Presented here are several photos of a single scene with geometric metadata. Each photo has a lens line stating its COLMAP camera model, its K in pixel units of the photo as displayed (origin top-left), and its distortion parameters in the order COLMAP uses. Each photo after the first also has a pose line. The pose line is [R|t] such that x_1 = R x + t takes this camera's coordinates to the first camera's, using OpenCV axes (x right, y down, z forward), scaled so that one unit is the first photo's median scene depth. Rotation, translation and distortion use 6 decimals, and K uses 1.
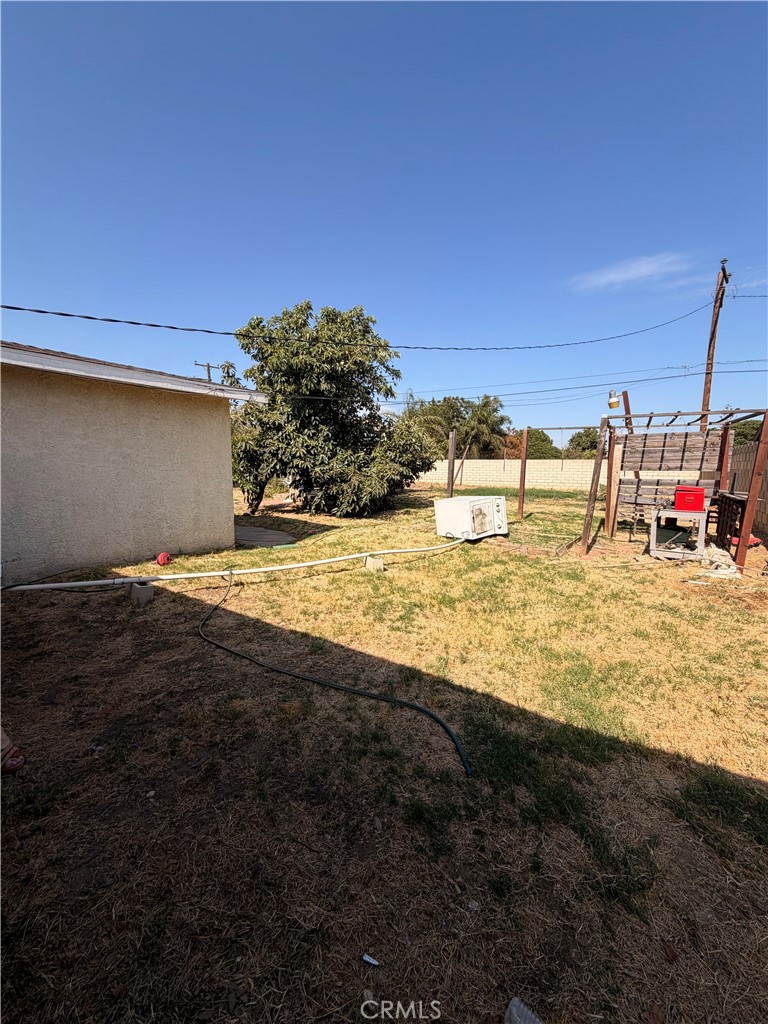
lens RADIAL K [[410.5, 0, 387.6], [0, 410.5, 512.2], [0, 0, 1]] dist [0.002536, -0.000610]
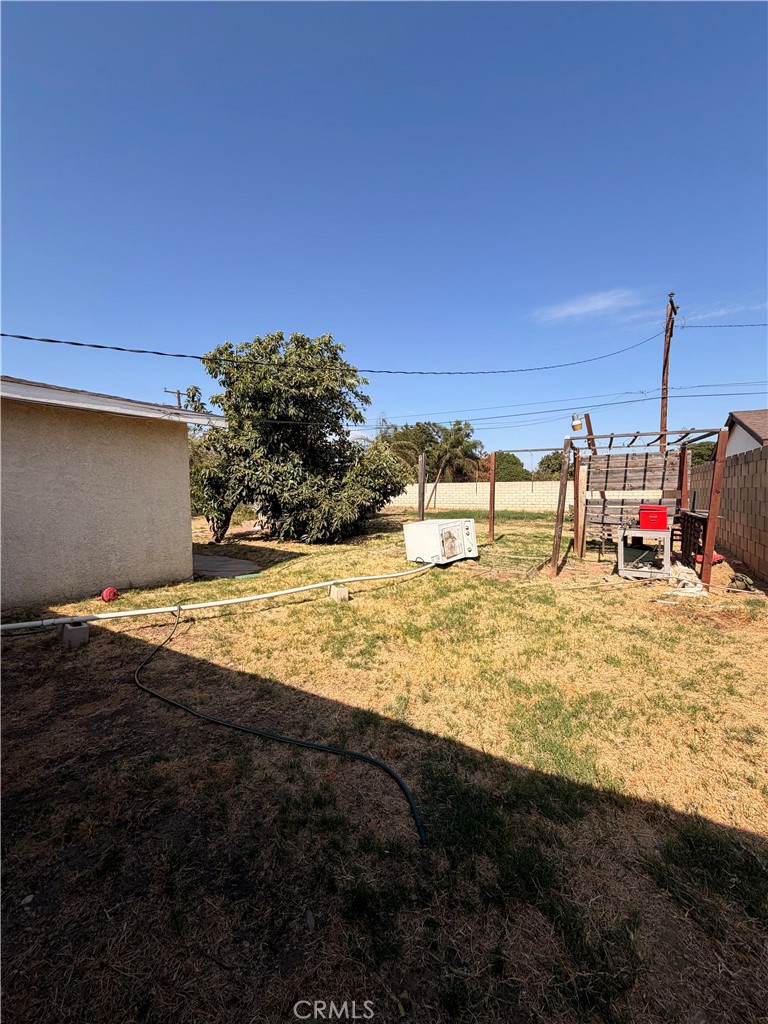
lens RADIAL K [[410.5, 0, 387.6], [0, 410.5, 512.3], [0, 0, 1]] dist [0.002536, -0.000610]
pose [[0.998141, -0.019899, 0.057603, 0.026600], [0.023283, 0.998006, -0.058671, -0.001735], [-0.056320, 0.059903, 0.996614, 0.032146]]
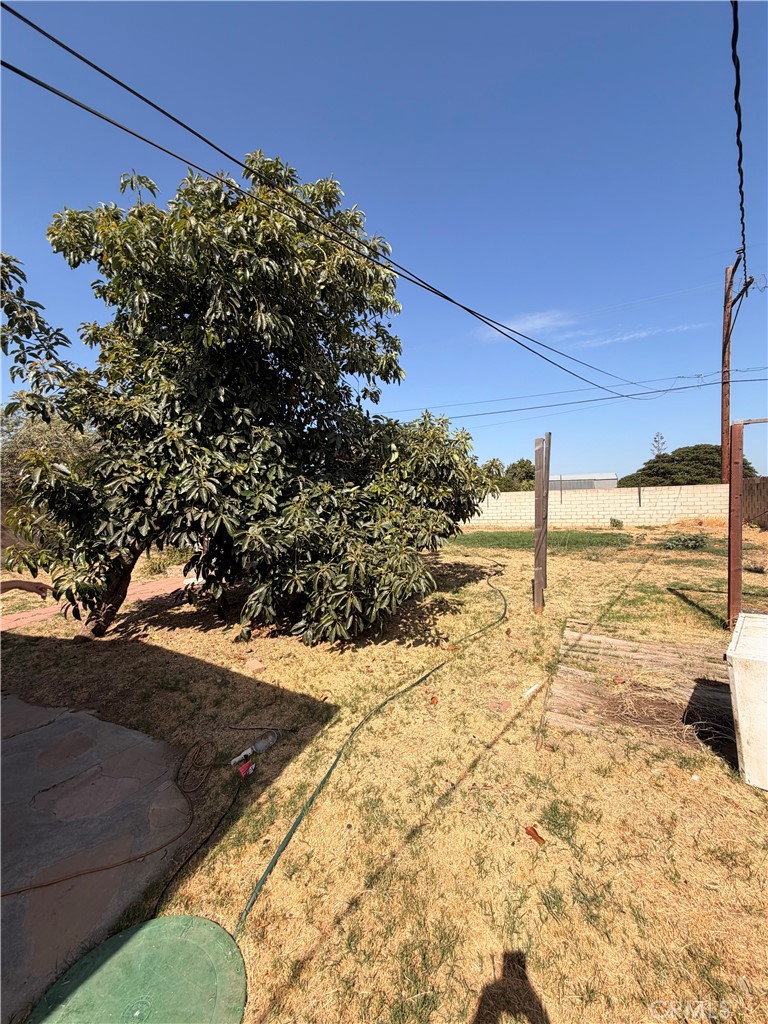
lens RADIAL K [[410.5, 0, 389.9], [0, 410.5, 519.2], [0, 0, 1]] dist [0.002536, -0.000610]
pose [[0.984611, -0.045777, 0.168658, -0.211126], [0.057675, 0.996129, -0.066331, -0.162110], [-0.164969, 0.075038, 0.983440, 1.165340]]
